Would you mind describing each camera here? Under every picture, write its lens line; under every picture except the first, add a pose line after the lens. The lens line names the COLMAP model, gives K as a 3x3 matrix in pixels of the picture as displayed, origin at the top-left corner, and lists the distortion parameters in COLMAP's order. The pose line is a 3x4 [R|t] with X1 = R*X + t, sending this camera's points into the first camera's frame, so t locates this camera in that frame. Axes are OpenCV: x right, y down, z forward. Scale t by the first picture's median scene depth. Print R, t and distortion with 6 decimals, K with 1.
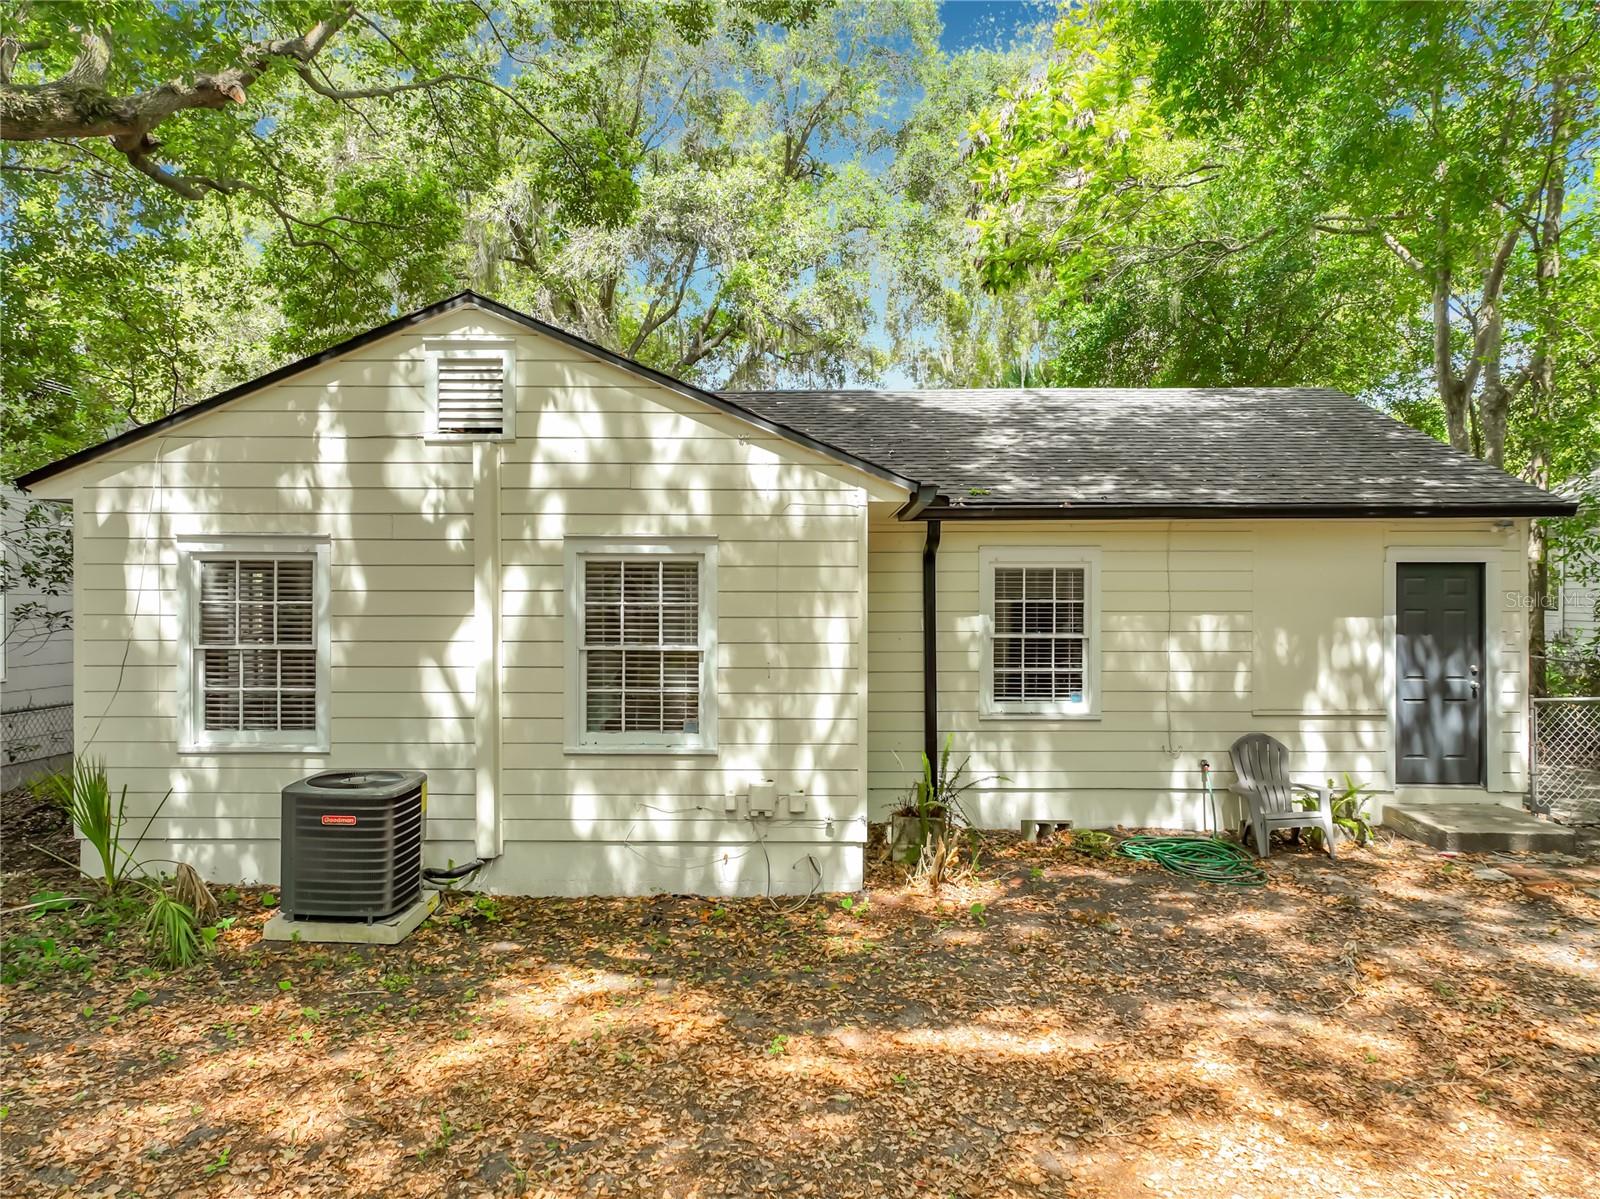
lens RADIAL K [[1267.1, 0, 807.1], [0, 1267.1, 584.2], [0, 0, 1]] dist [0.006664, 0.008298]
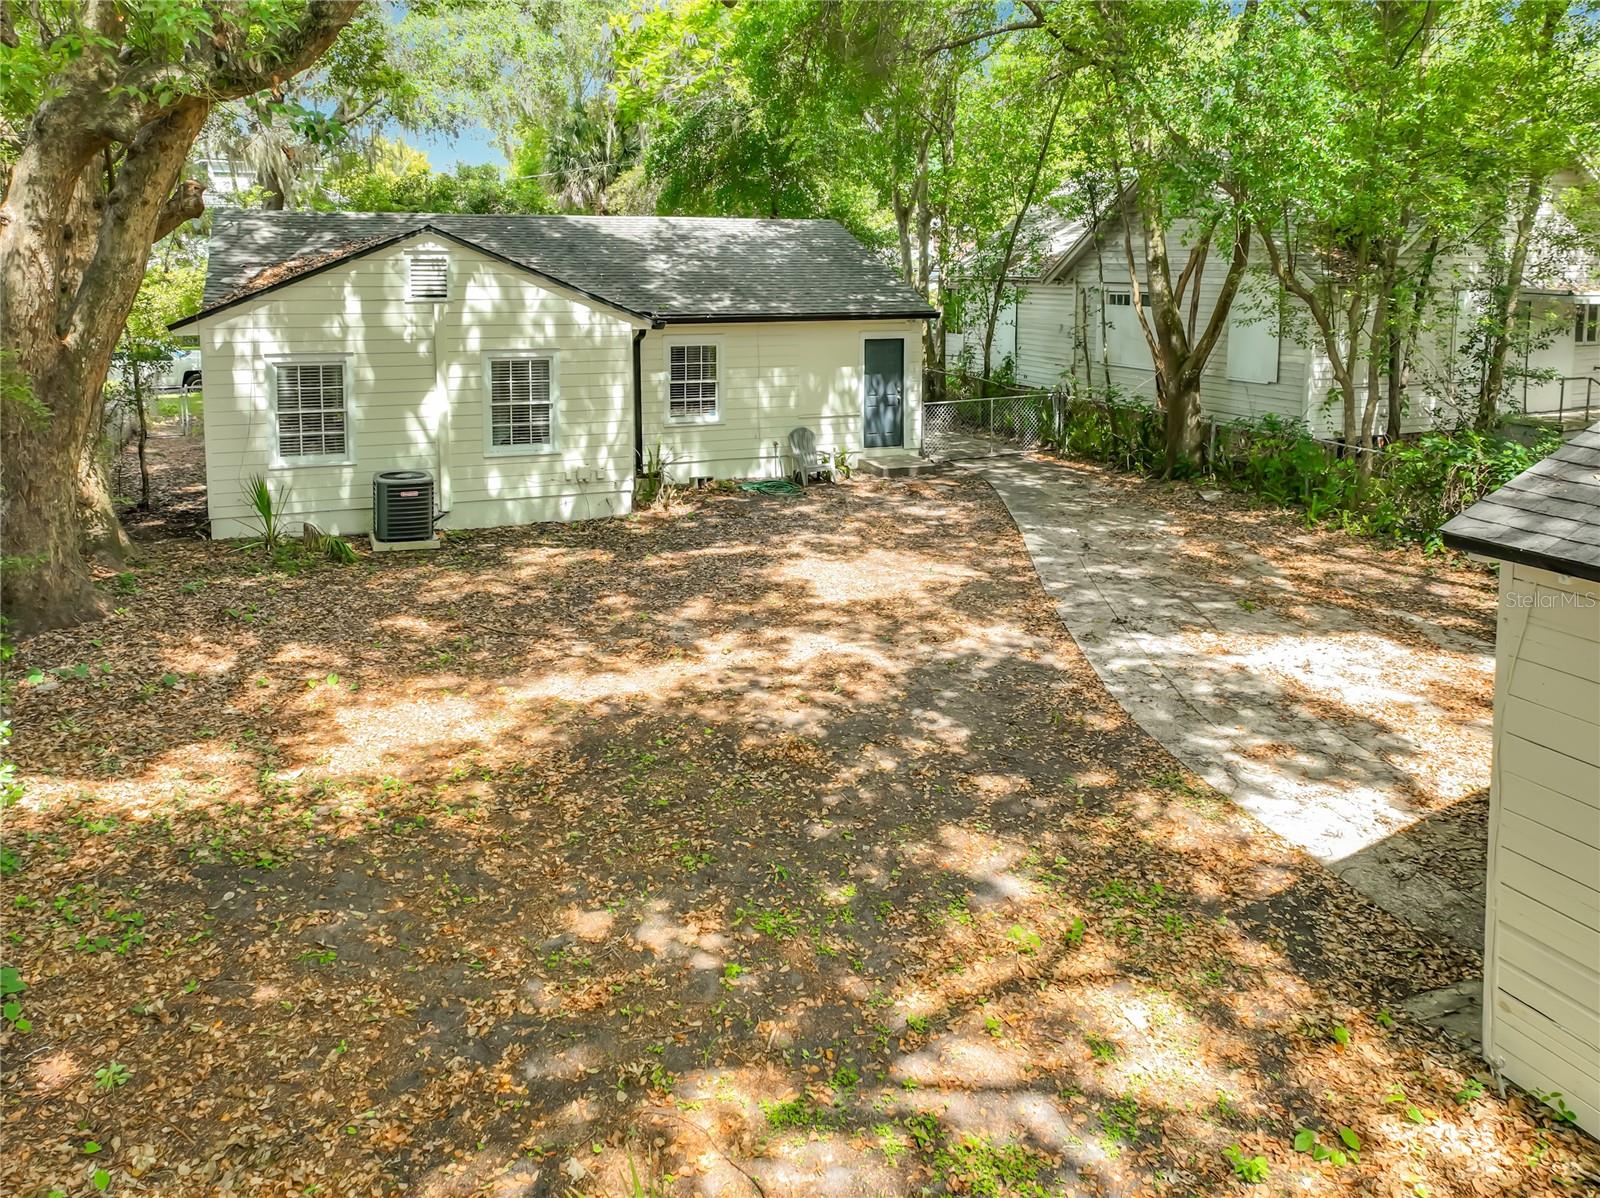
lens RADIAL K [[1119.6, 0, 793.7], [0, 1119.6, 596.0], [0, 0, 1]] dist [-0.004359, -0.001214]
pose [[0.937136, -0.102268, 0.333642, -0.345104], [0.008742, 0.962673, 0.270525, -0.131174], [-0.348855, -0.250602, 0.903050, -0.835538]]
